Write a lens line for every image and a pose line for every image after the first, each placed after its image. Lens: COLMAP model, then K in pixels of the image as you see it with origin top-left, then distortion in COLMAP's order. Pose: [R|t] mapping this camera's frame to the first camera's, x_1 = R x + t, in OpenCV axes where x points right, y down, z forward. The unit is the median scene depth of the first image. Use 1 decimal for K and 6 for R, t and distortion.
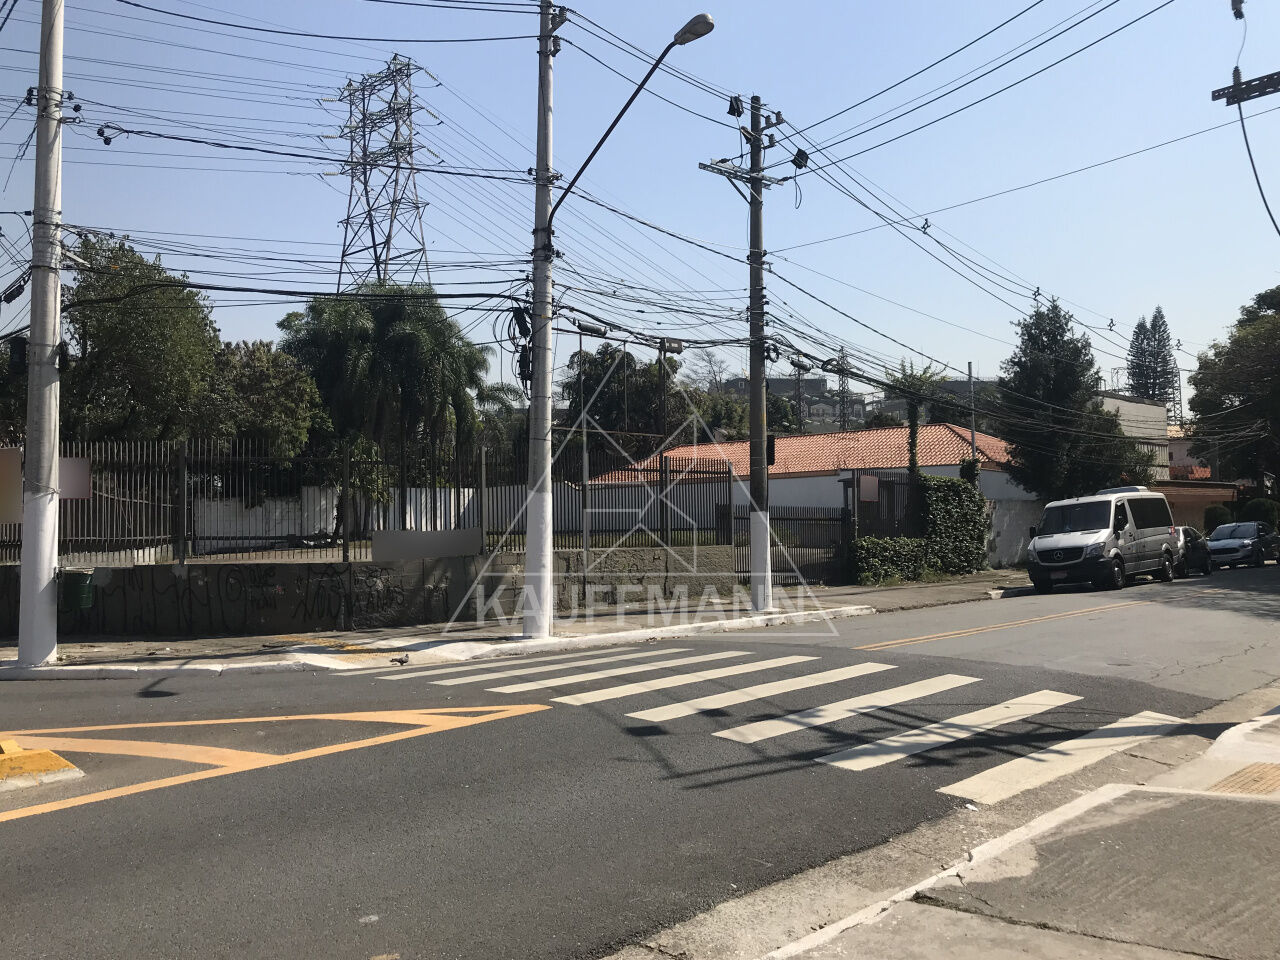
lens RADIAL K [[1072.3, 0, 640.0], [0, 1072.3, 480.0], [0, 0, 1]] dist [0.007721, -0.008617]
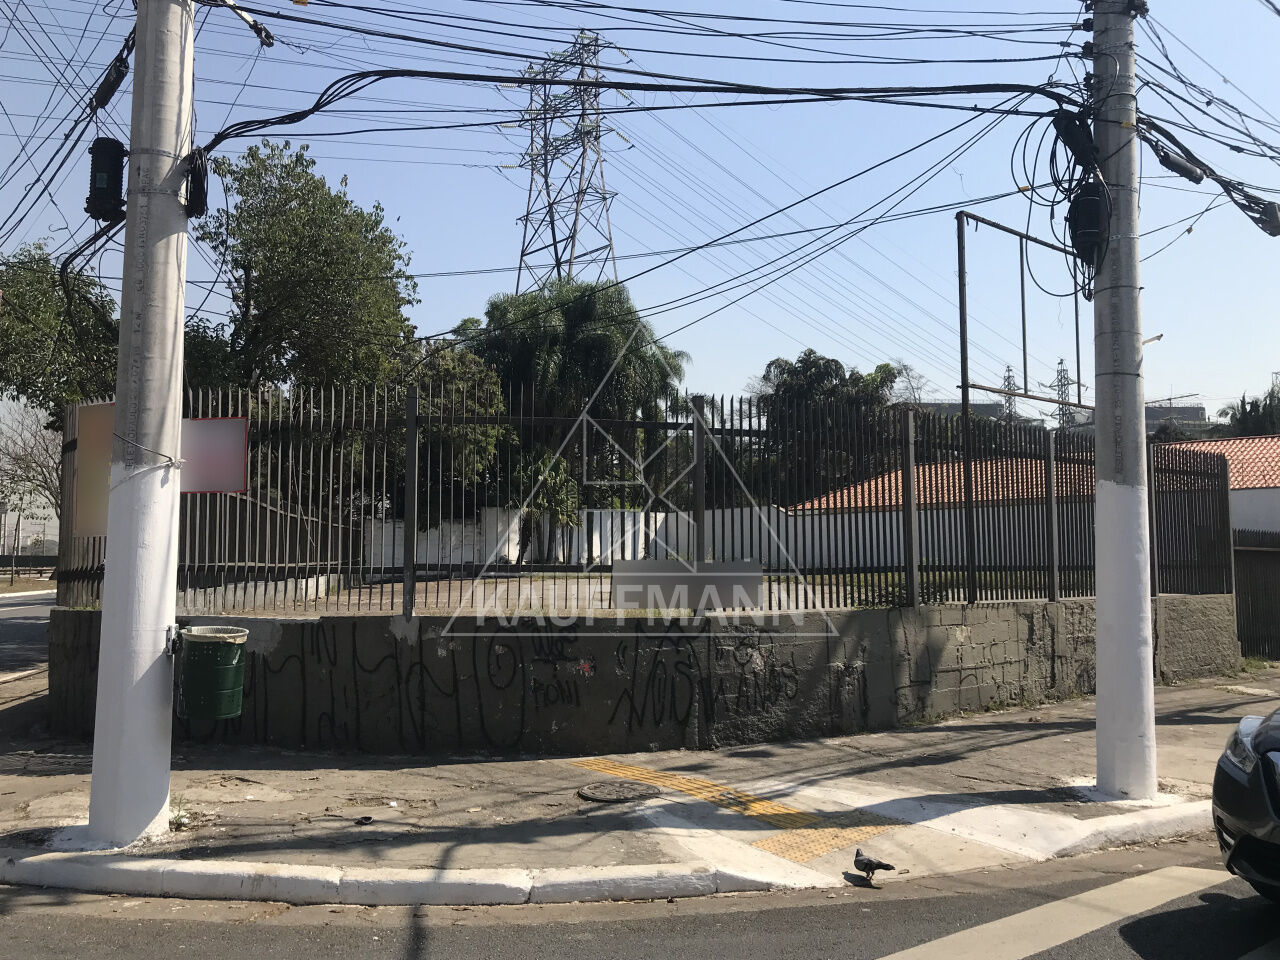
lens RADIAL K [[1068.0, 0, 628.1], [0, 1068.0, 481.1], [0, 0, 1]] dist [0.061549, -0.100670]
pose [[0.990316, 0.004840, -0.138745, -0.193473], [-0.008874, 0.999555, -0.028467, 0.020238], [0.138545, 0.029422, 0.989919, 0.384916]]
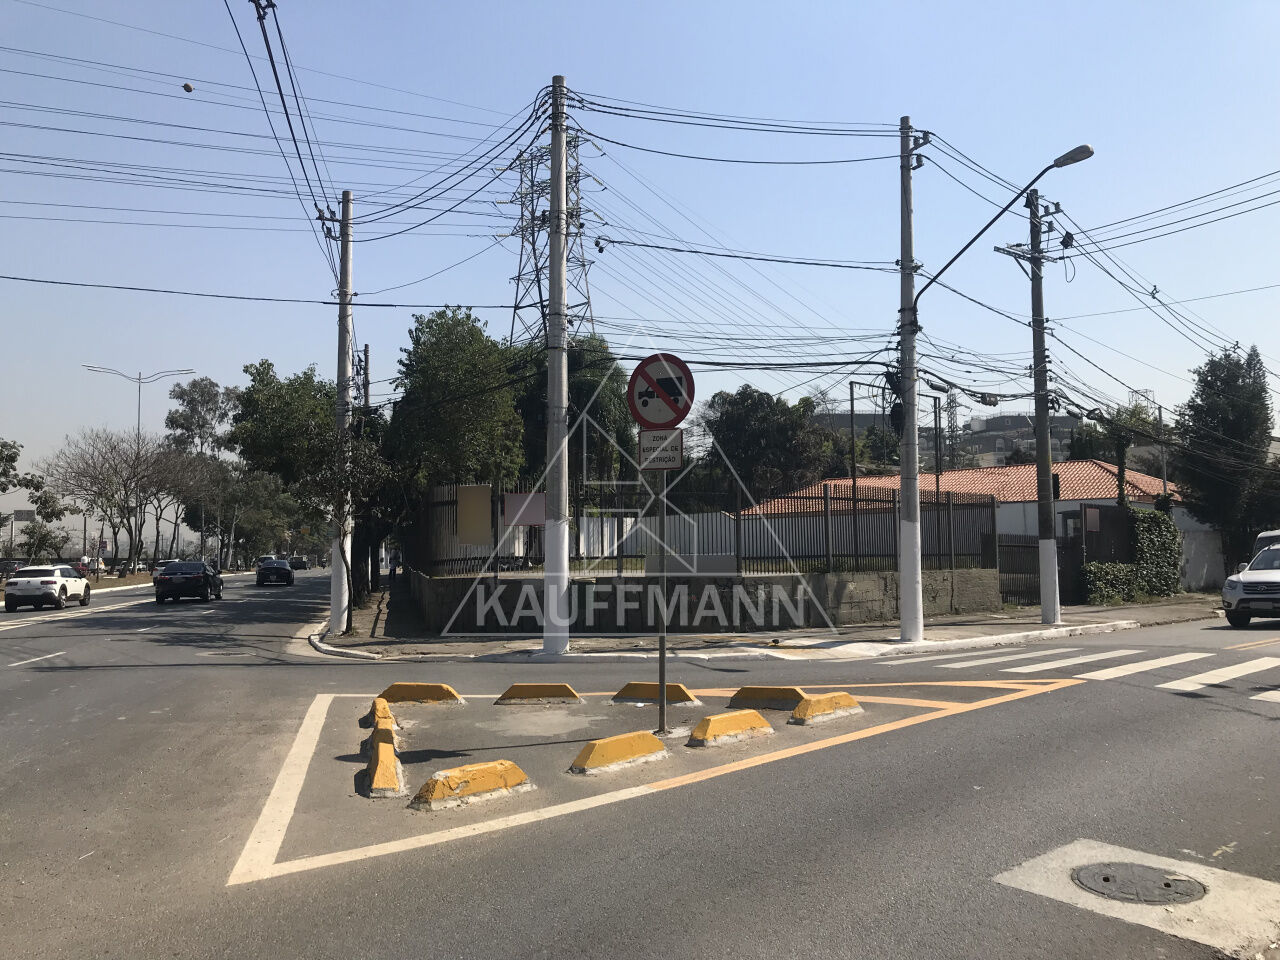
lens RADIAL K [[1027.9, 0, 634.0], [0, 1027.9, 470.0], [0, 0, 1]] dist [0.008724, -0.005701]
pose [[0.997839, 0.000828, -0.065694, -0.261472], [-0.003398, 0.999233, -0.039020, -0.000140], [0.065611, 0.039159, 0.997077, -0.156400]]
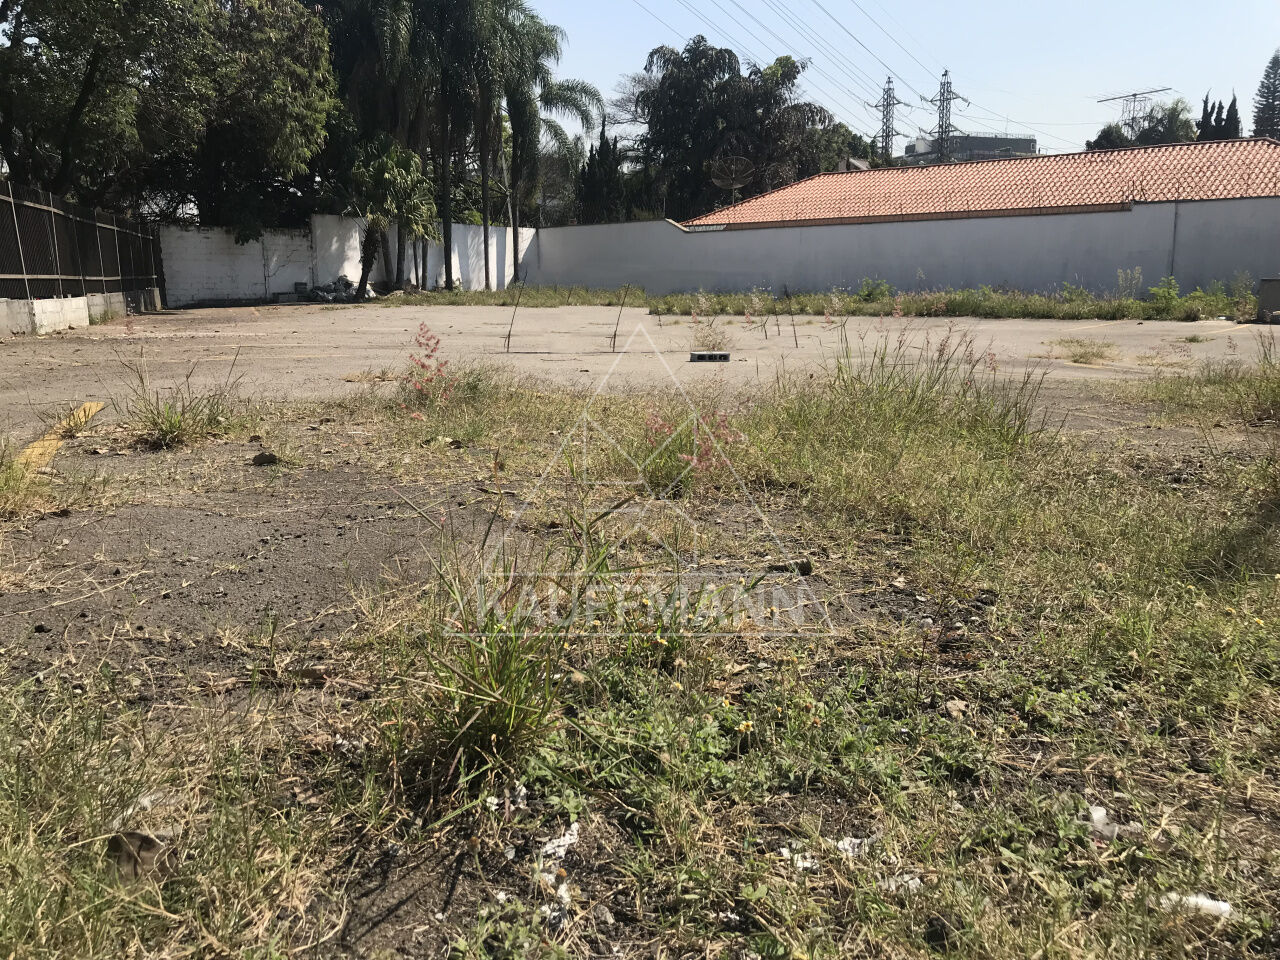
lens RADIAL K [[1027.9, 0, 634.0], [0, 1027.9, 470.0], [0, 0, 1]] dist [0.008724, -0.005701]
pose [[0.999528, 0.019360, 0.023868, -0.301639], [-0.024069, 0.976037, 0.216271, 0.047957], [-0.019109, -0.216744, 0.976042, 0.770962]]
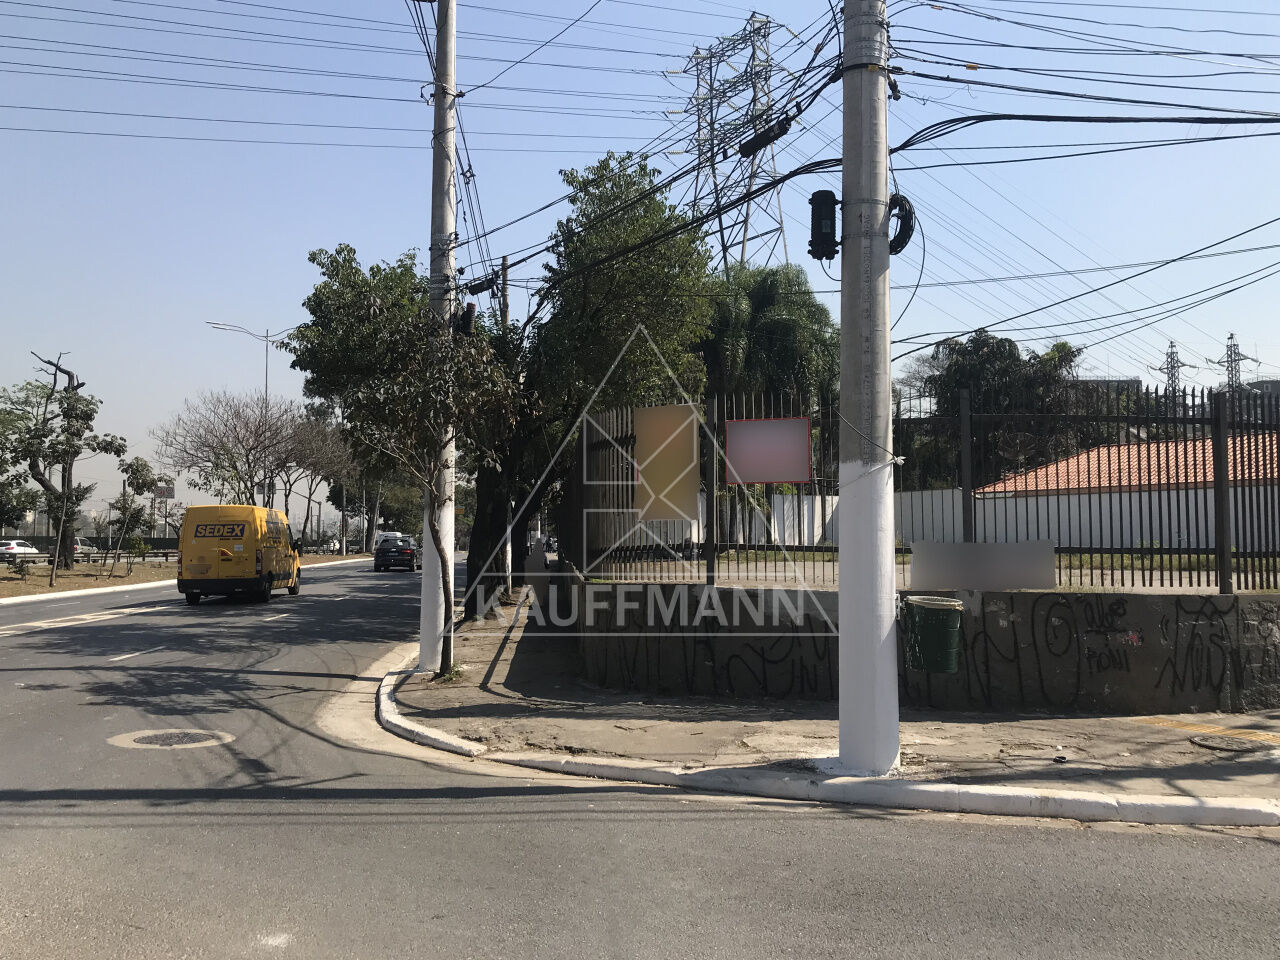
lens RADIAL K [[1081.8, 0, 620.0], [0, 1081.8, 486.9], [0, 0, 1]] dist [0.010085, -0.004548]
pose [[0.972577, 0.005455, -0.232516, -0.375744], [-0.006779, 0.999965, -0.004896, 0.018852], [0.232481, 0.006338, 0.972580, 0.283608]]
